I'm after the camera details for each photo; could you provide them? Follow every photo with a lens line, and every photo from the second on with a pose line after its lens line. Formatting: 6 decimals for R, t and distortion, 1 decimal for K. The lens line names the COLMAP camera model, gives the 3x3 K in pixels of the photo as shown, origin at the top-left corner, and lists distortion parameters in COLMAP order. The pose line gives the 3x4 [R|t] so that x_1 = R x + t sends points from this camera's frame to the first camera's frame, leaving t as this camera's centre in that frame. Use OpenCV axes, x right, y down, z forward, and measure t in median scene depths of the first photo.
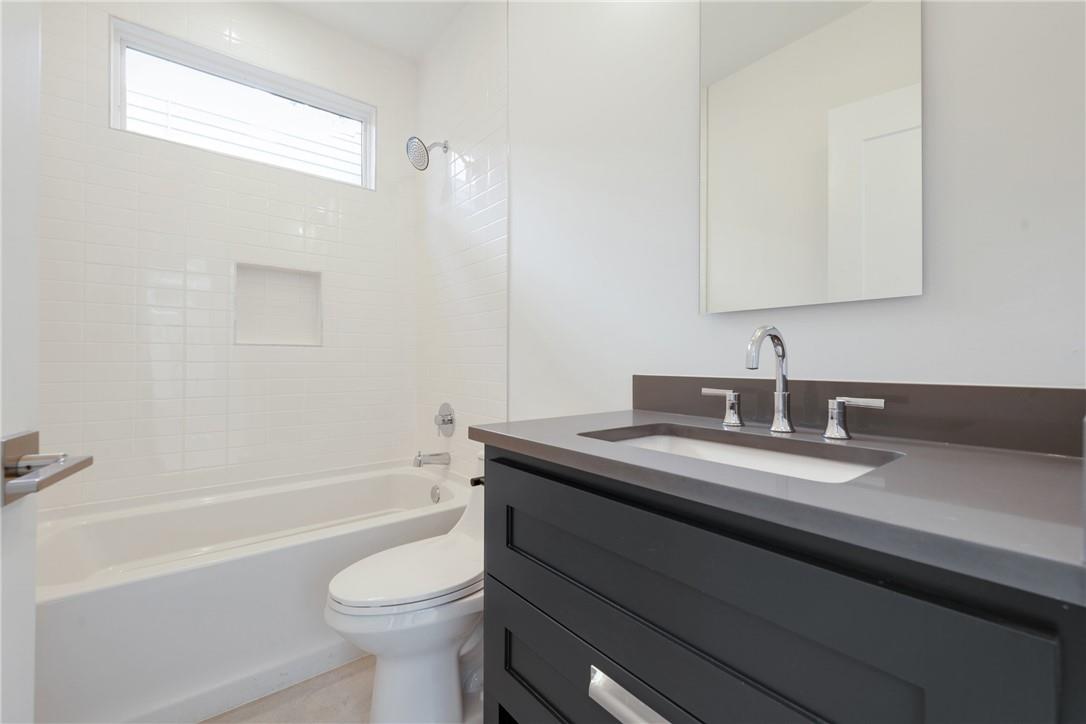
lens RADIAL K [[456.9, 0, 542.9], [0, 456.9, 360.7], [0, 0, 1]] dist [0.008853, -0.003642]
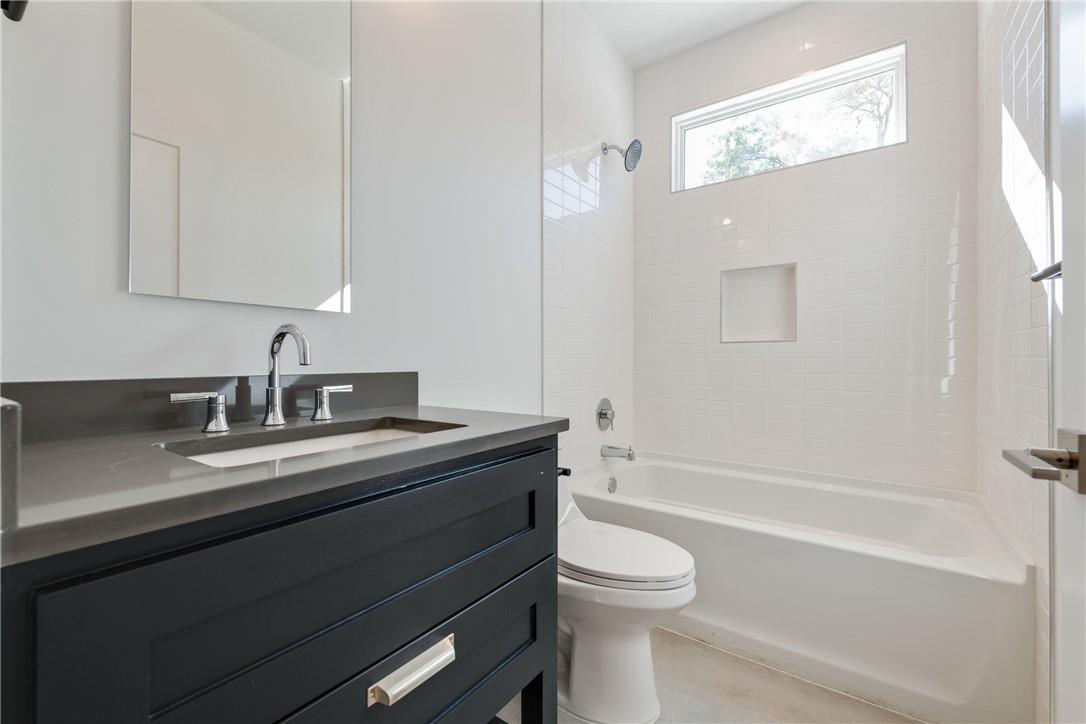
lens RADIAL K [[456.9, 0, 542.9], [0, 456.9, 357.6], [0, 0, 1]] dist [0.008853, -0.003642]
pose [[-0.270104, -0.005755, 0.962814, -0.625511], [-0.001927, 0.999983, 0.005437, -0.003737], [-0.962829, -0.000386, -0.270110, 0.739788]]
